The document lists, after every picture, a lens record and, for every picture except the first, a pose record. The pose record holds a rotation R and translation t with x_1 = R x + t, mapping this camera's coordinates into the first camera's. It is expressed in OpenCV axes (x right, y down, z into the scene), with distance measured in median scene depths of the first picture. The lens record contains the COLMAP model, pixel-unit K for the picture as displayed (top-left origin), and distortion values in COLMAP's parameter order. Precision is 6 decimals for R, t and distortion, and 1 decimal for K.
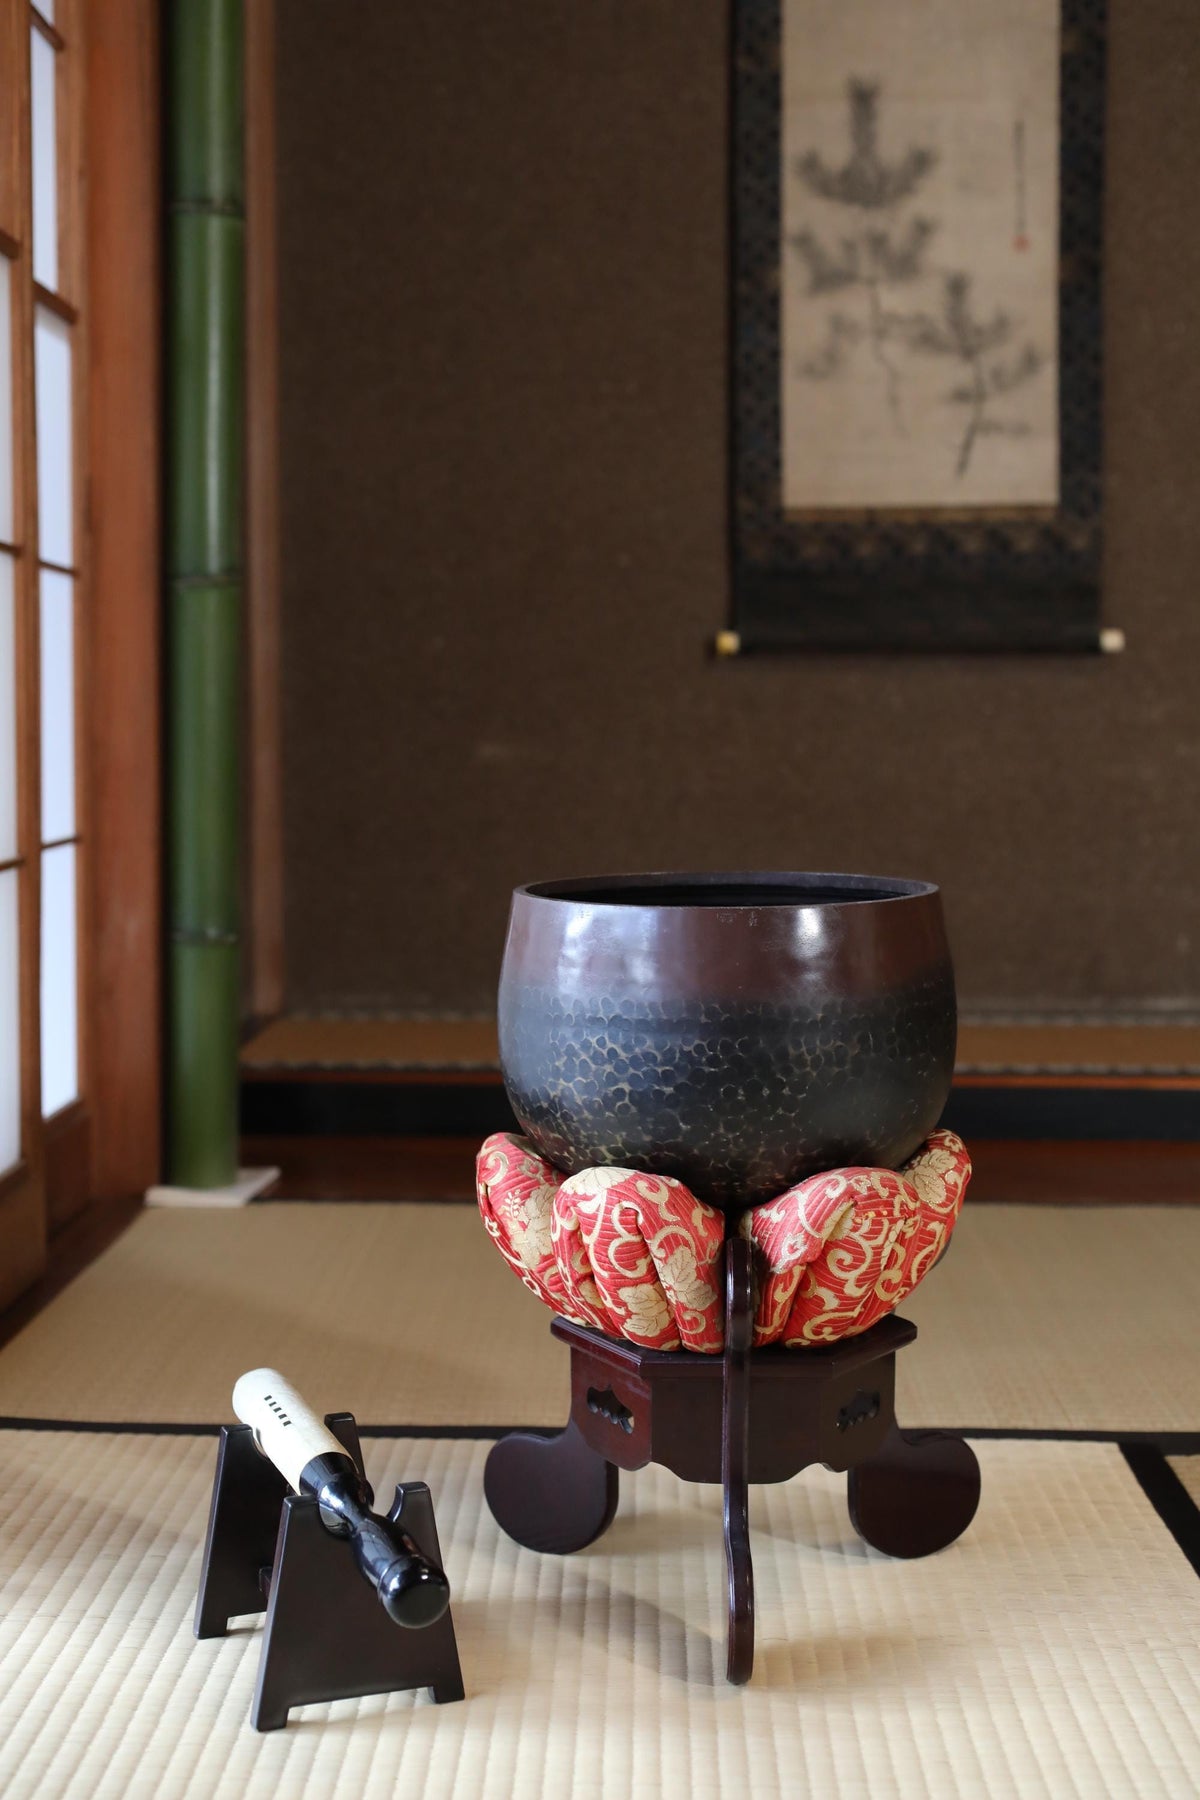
lens RADIAL K [[2869.1, 0, 562.1], [0, 2869.1, 929.0], [0, 0, 1]] dist [0.065117, 0.000000]
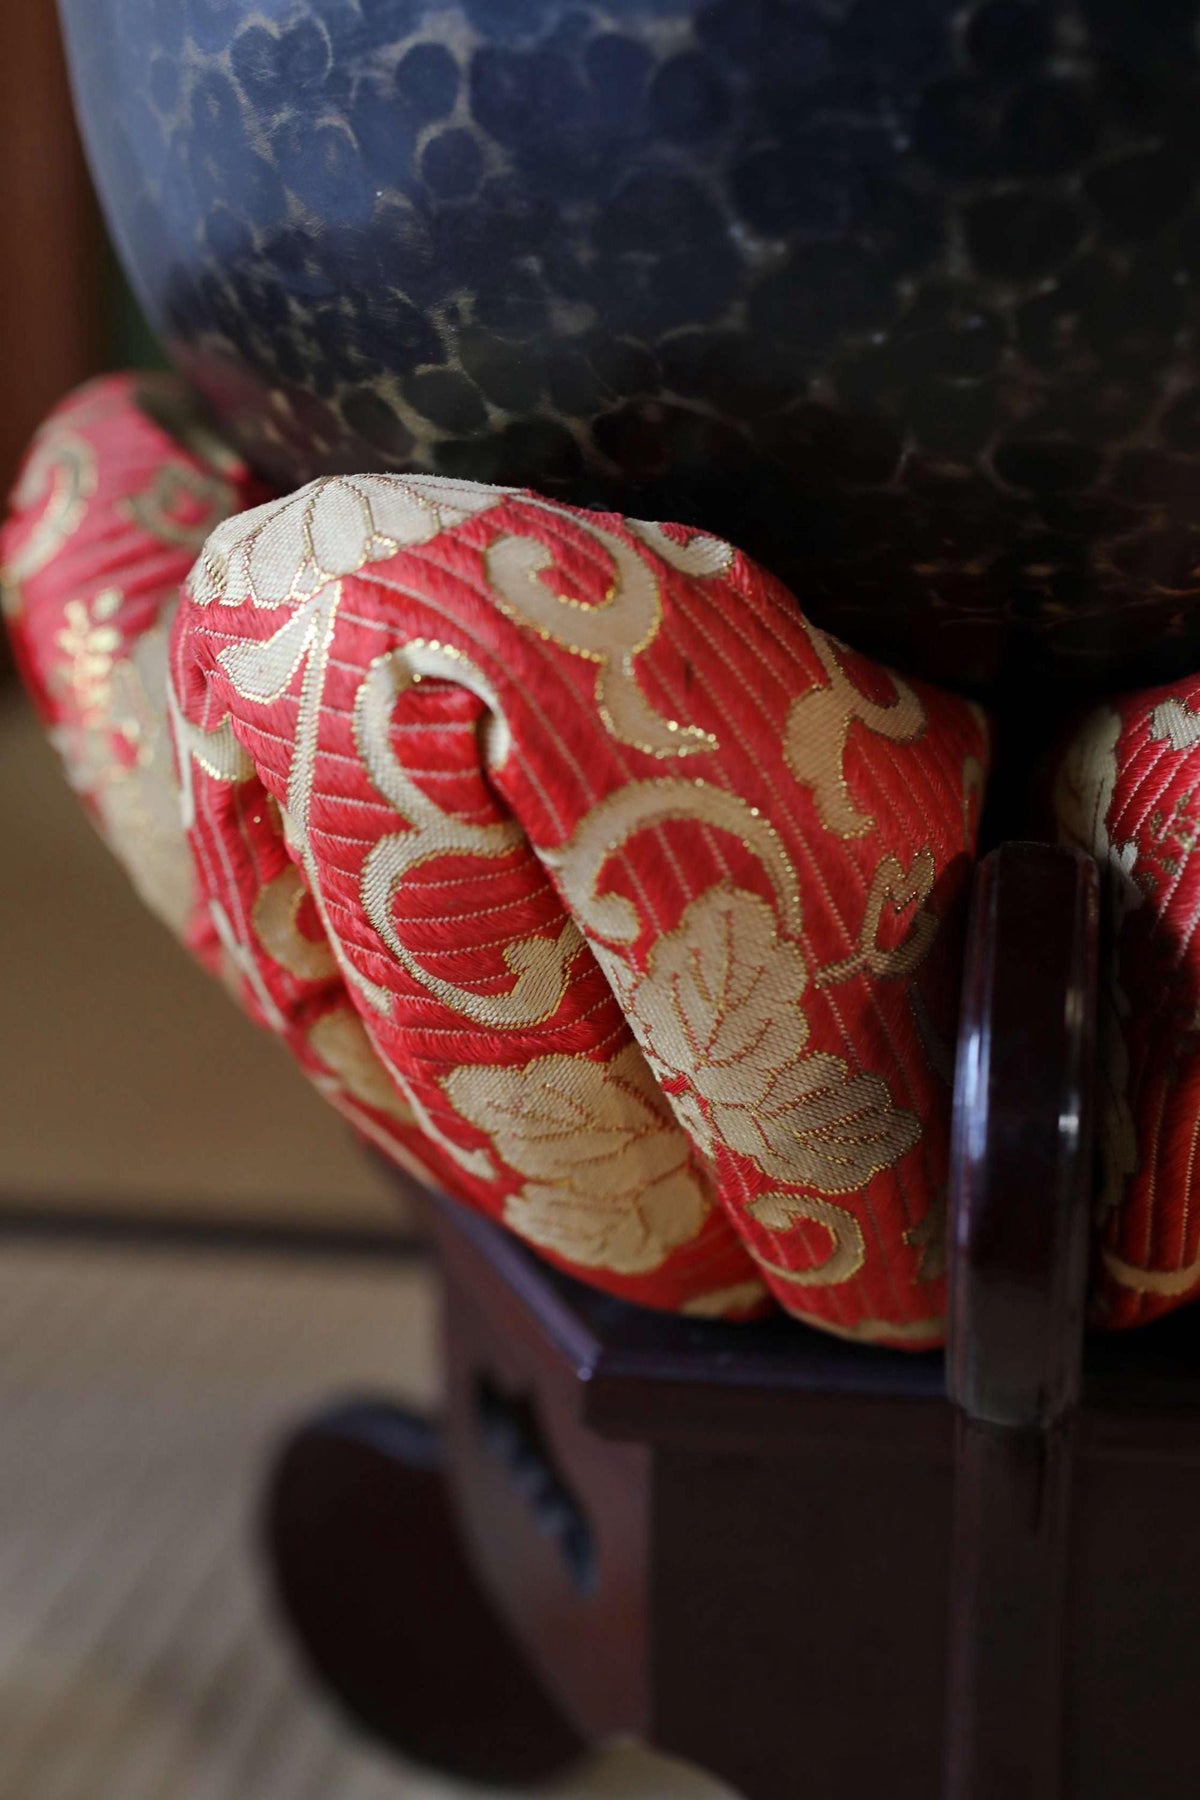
lens RADIAL K [[3027.9, 0, 592.0], [0, 3027.9, 908.7], [0, 0, 1]] dist [0.028926, 0.000000]
pose [[0.991565, 0.032866, -0.125377, 0.057377], [-0.011584, 0.985917, 0.166834, 0.077615], [0.129095, -0.163975, 0.977981, 0.793007]]
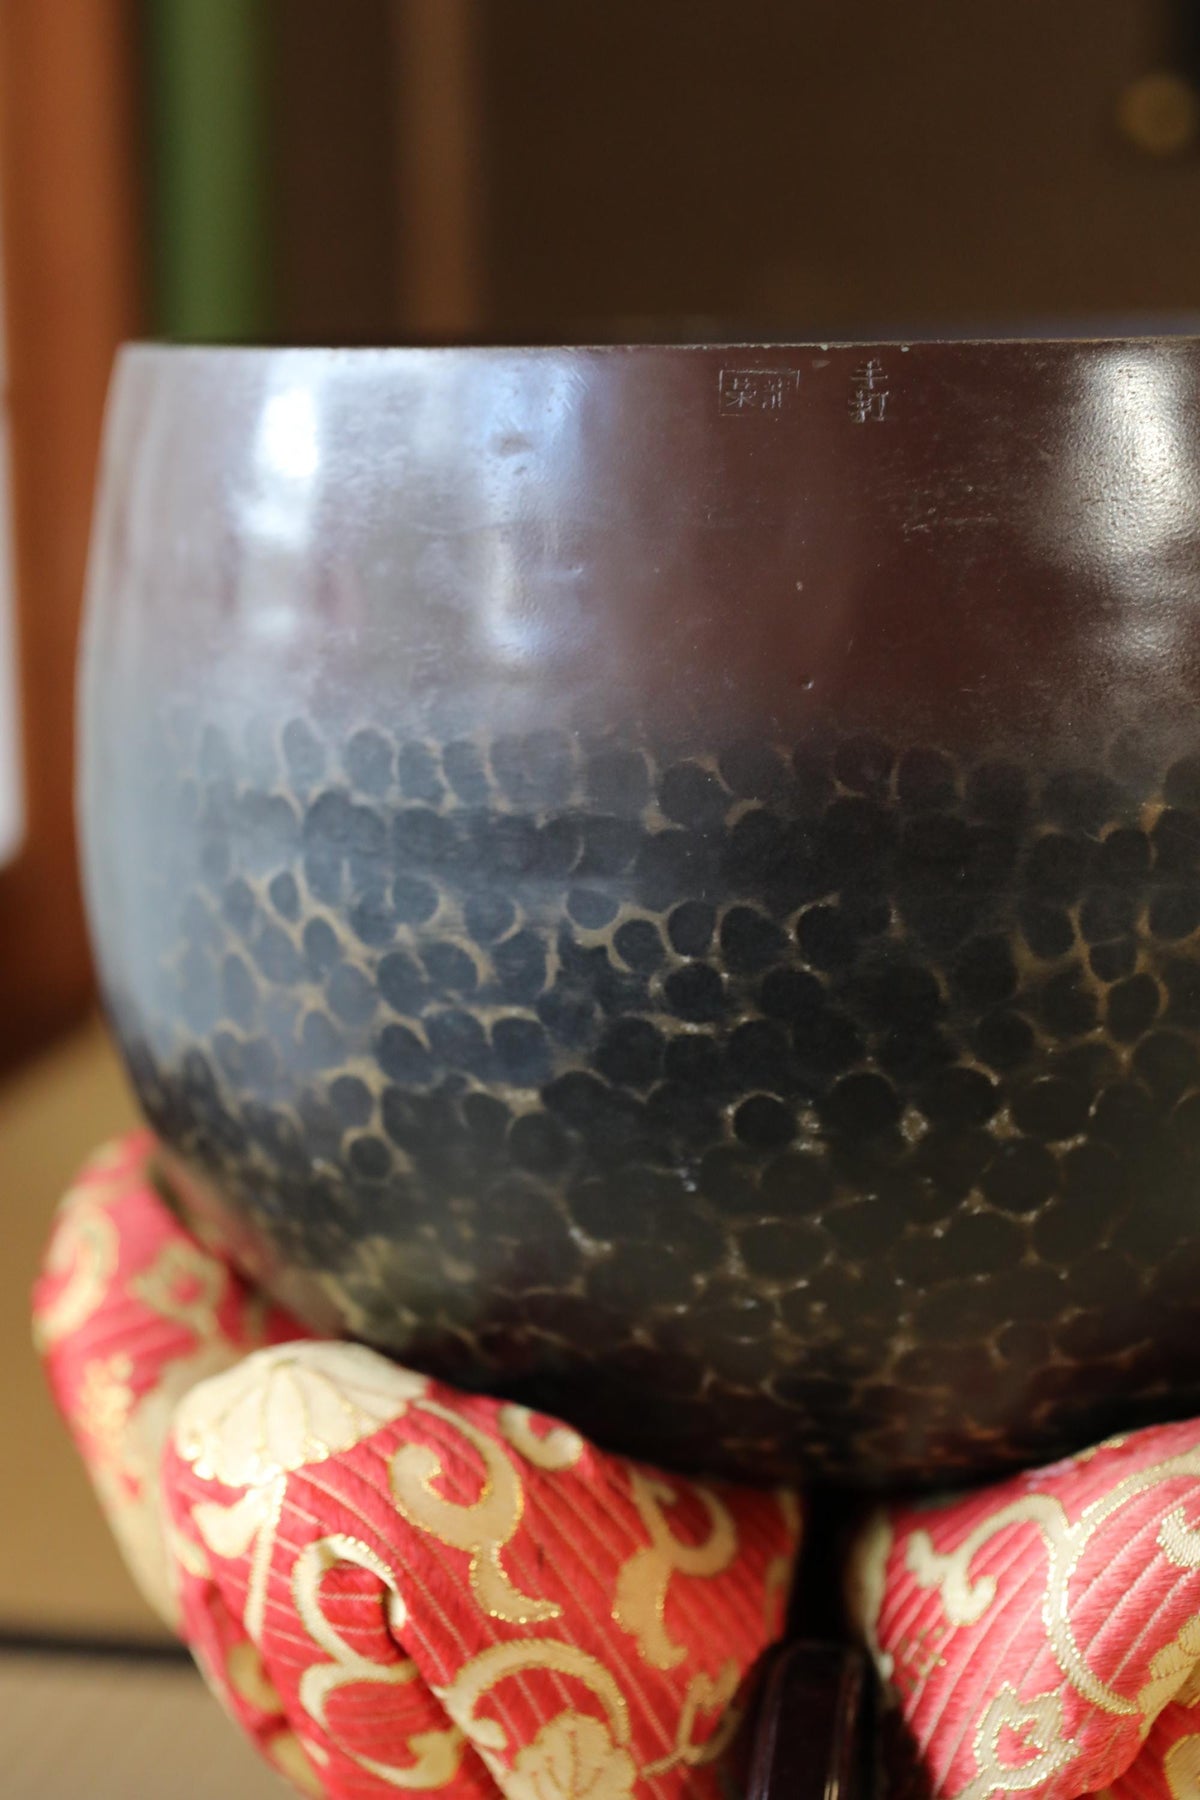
lens RADIAL K [[2869.1, 0, 578.4], [0, 2869.1, 982.5], [0, 0, 1]] dist [0.065117, 0.000000]
pose [[0.988774, 0.026665, -0.147020, 0.076887], [-0.008648, 0.992511, 0.121852, 0.015816], [0.149168, -0.119213, 0.981599, 0.750047]]
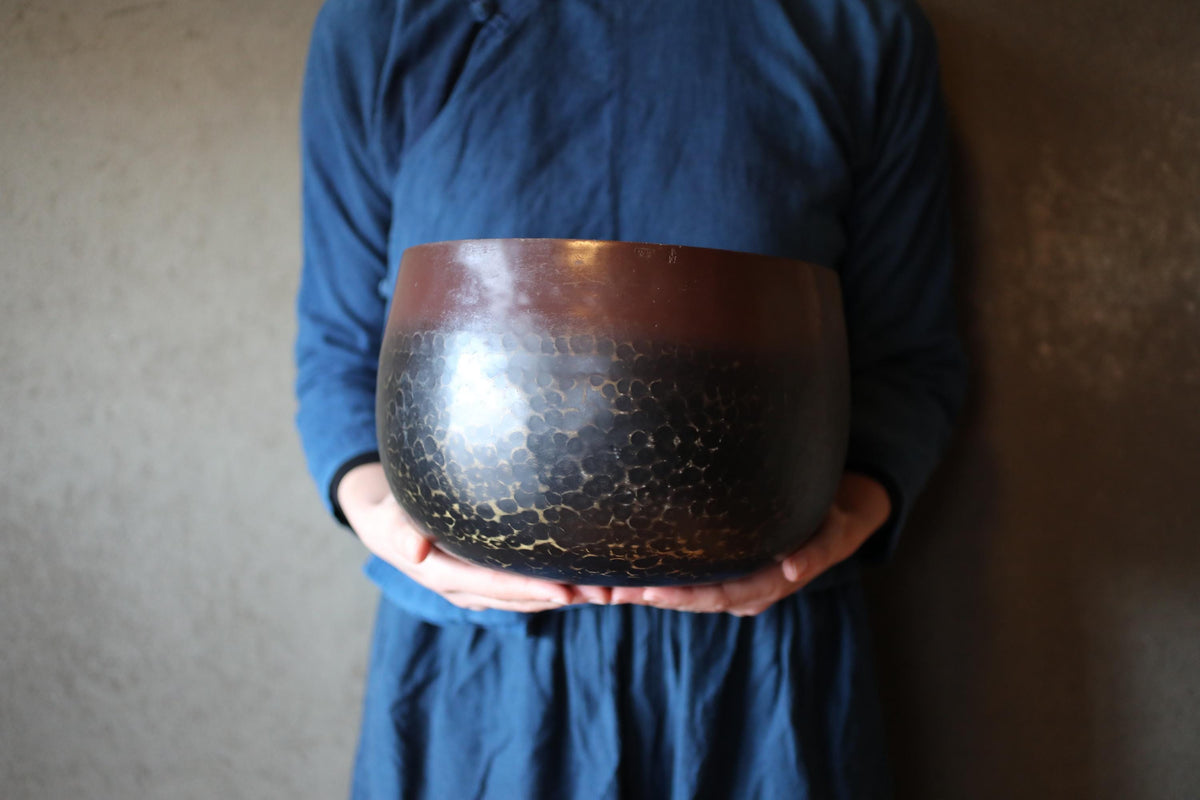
lens RADIAL K [[1912.7, 0, 597.9], [0, 1912.7, 400.6], [0, 0, 1]] dist [0.065117, 0.000000]
pose [[0.989319, 0.068747, 0.128538, -0.033798], [-0.052469, 0.990642, -0.125994, 0.120879], [-0.135997, 0.117904, 0.983668, 0.389449]]
